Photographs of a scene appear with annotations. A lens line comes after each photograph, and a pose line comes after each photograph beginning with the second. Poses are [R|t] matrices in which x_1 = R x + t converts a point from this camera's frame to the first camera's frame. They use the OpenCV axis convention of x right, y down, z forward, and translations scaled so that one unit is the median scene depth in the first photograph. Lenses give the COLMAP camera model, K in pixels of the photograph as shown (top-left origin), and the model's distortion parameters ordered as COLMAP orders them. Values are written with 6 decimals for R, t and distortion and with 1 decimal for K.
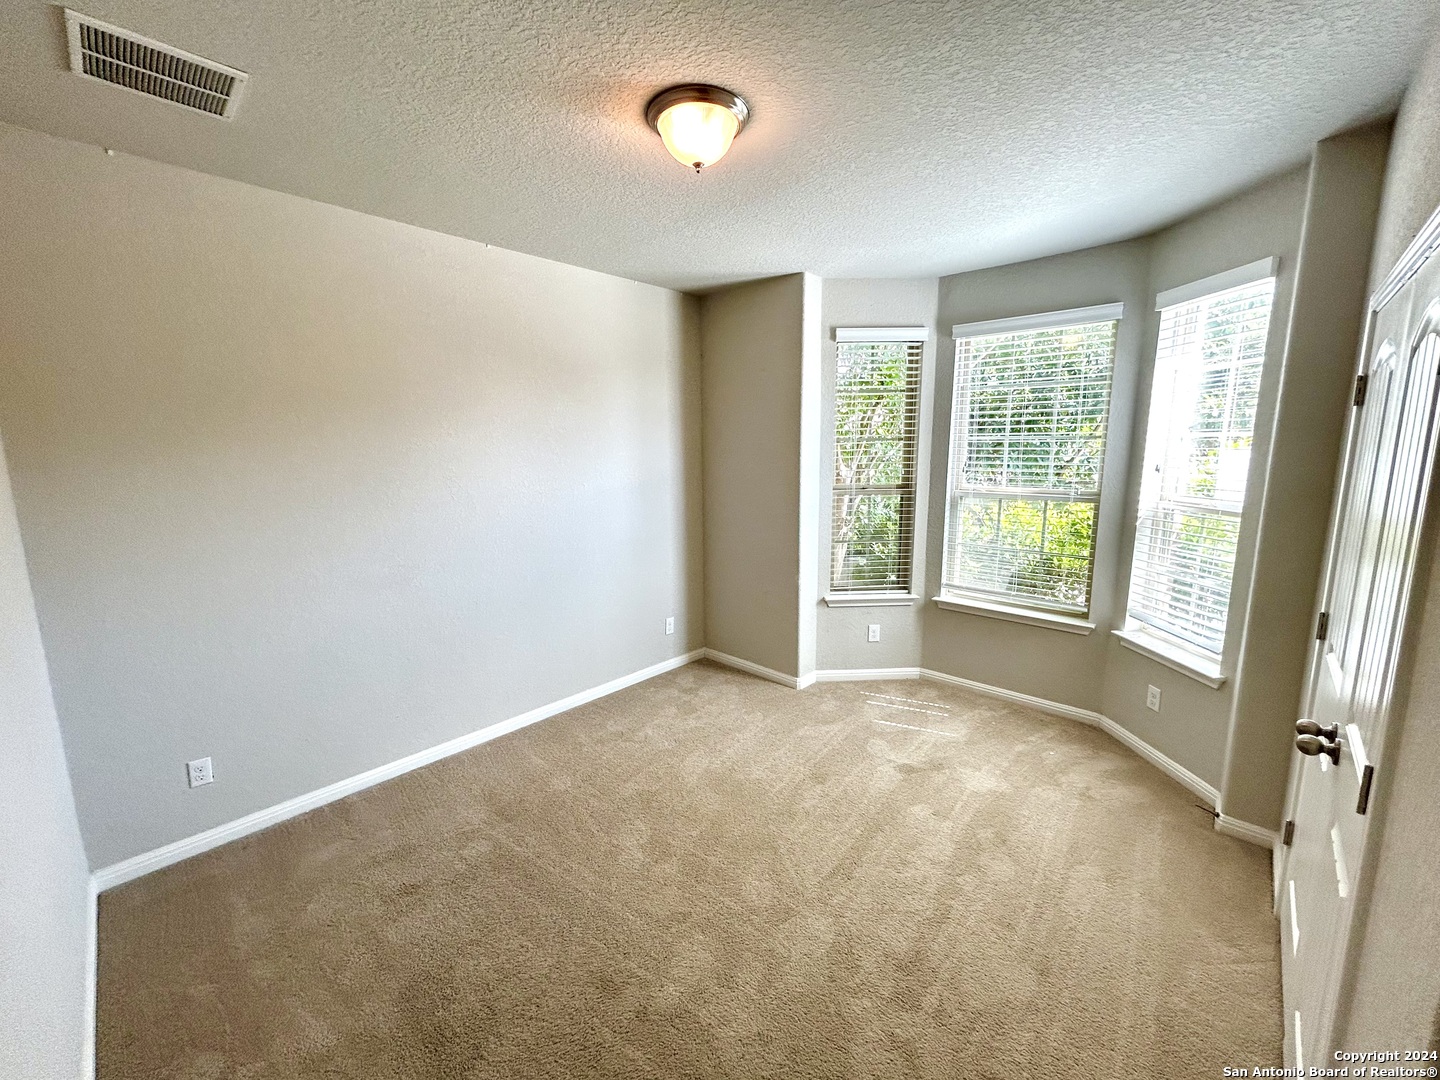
lens RADIAL K [[578.3, 0, 719.1], [0, 578.3, 537.0], [0, 0, 1]] dist [-0.004546, 0.003352]
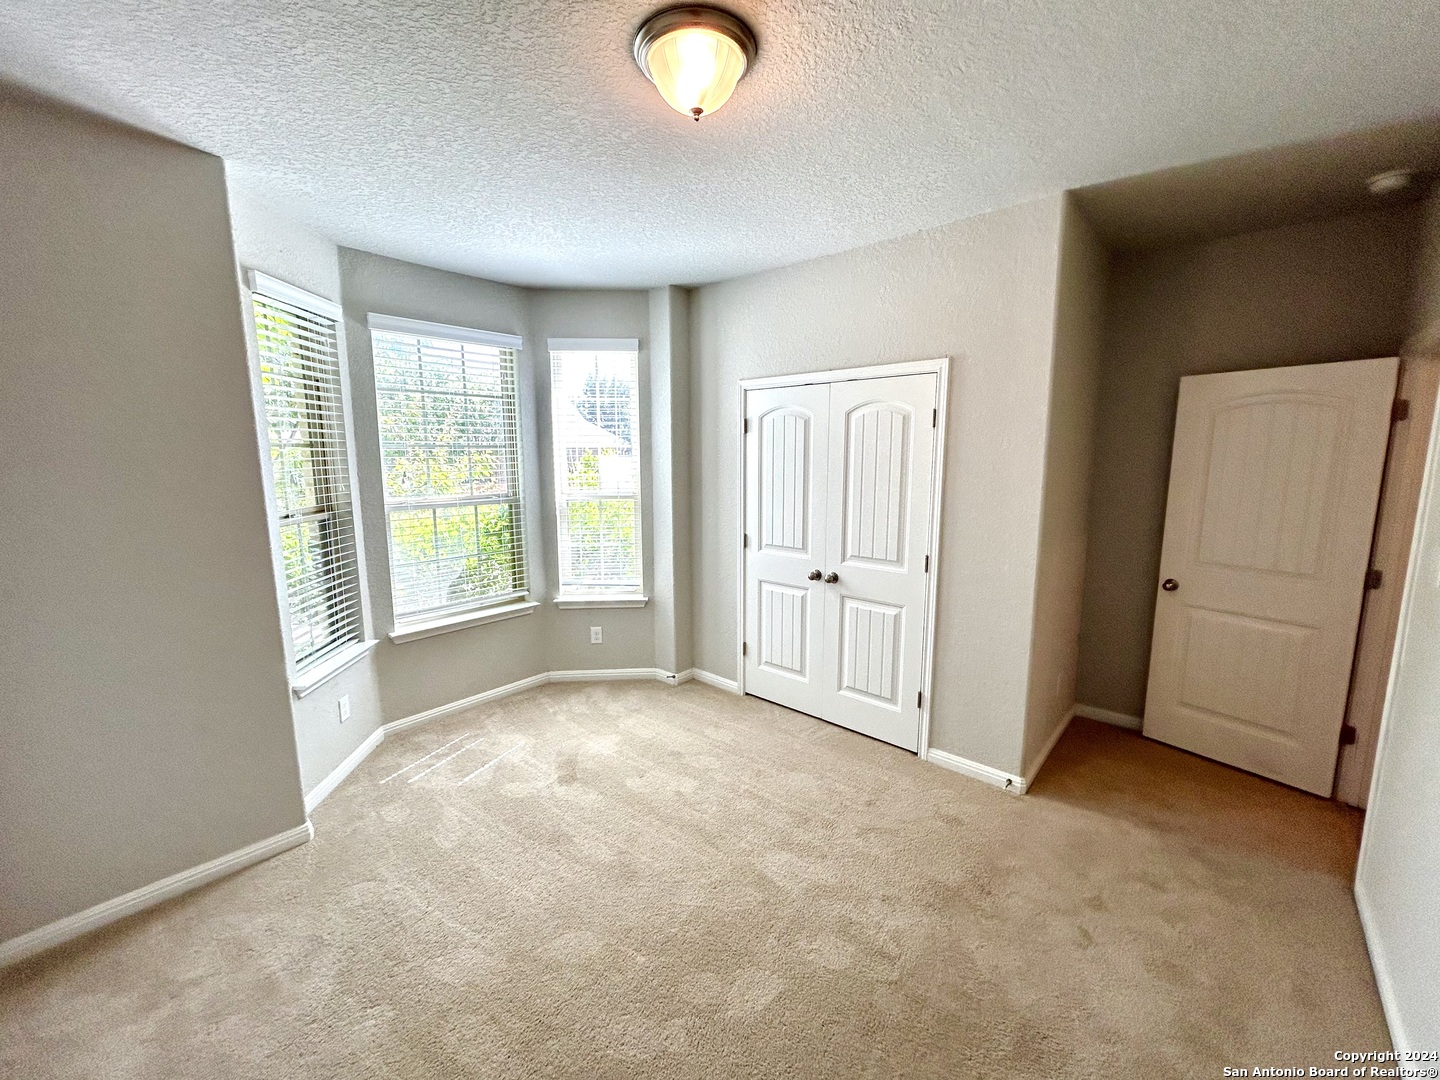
lens RADIAL K [[578.3, 0, 719.1], [0, 578.3, 537.0], [0, 0, 1]] dist [-0.004546, 0.003352]
pose [[-0.025510, -0.138548, 0.990027, -0.511905], [0.160769, 0.976890, 0.140852, -0.085469], [-0.986662, 0.162759, -0.002646, 0.575946]]
